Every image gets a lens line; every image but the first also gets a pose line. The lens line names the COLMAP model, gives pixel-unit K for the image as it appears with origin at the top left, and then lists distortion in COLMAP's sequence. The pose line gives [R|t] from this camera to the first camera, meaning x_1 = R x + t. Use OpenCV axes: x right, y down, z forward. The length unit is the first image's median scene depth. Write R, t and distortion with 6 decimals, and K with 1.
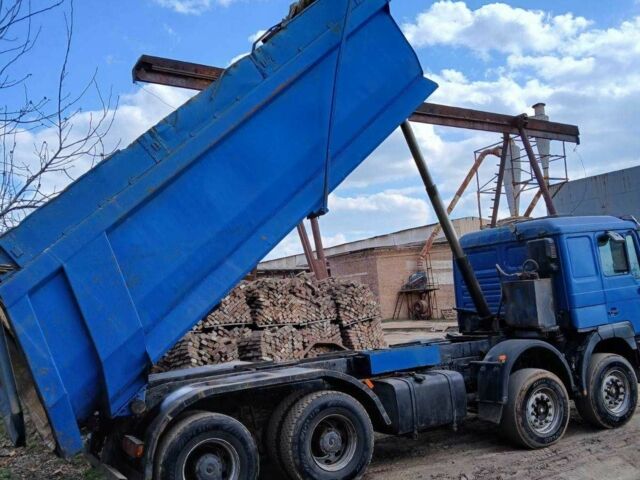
lens RADIAL K [[656.1, 0, 320.0], [0, 656.1, 240.0], [0, 0, 1]] dist [0.141646, -0.341877]
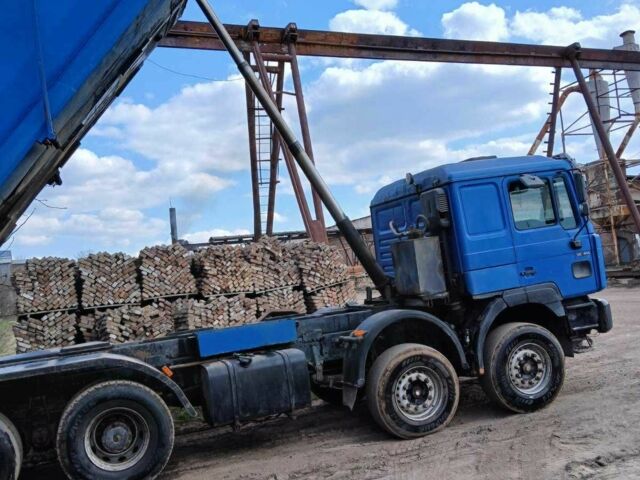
lens RADIAL K [[656.1, 0, 320.0], [0, 656.1, 240.0], [0, 0, 1]] dist [0.141646, -0.341877]
pose [[0.984536, -0.042343, -0.169989, 0.309798], [0.053061, 0.996846, 0.059012, 0.005050], [0.166954, -0.067119, 0.983677, 0.141520]]
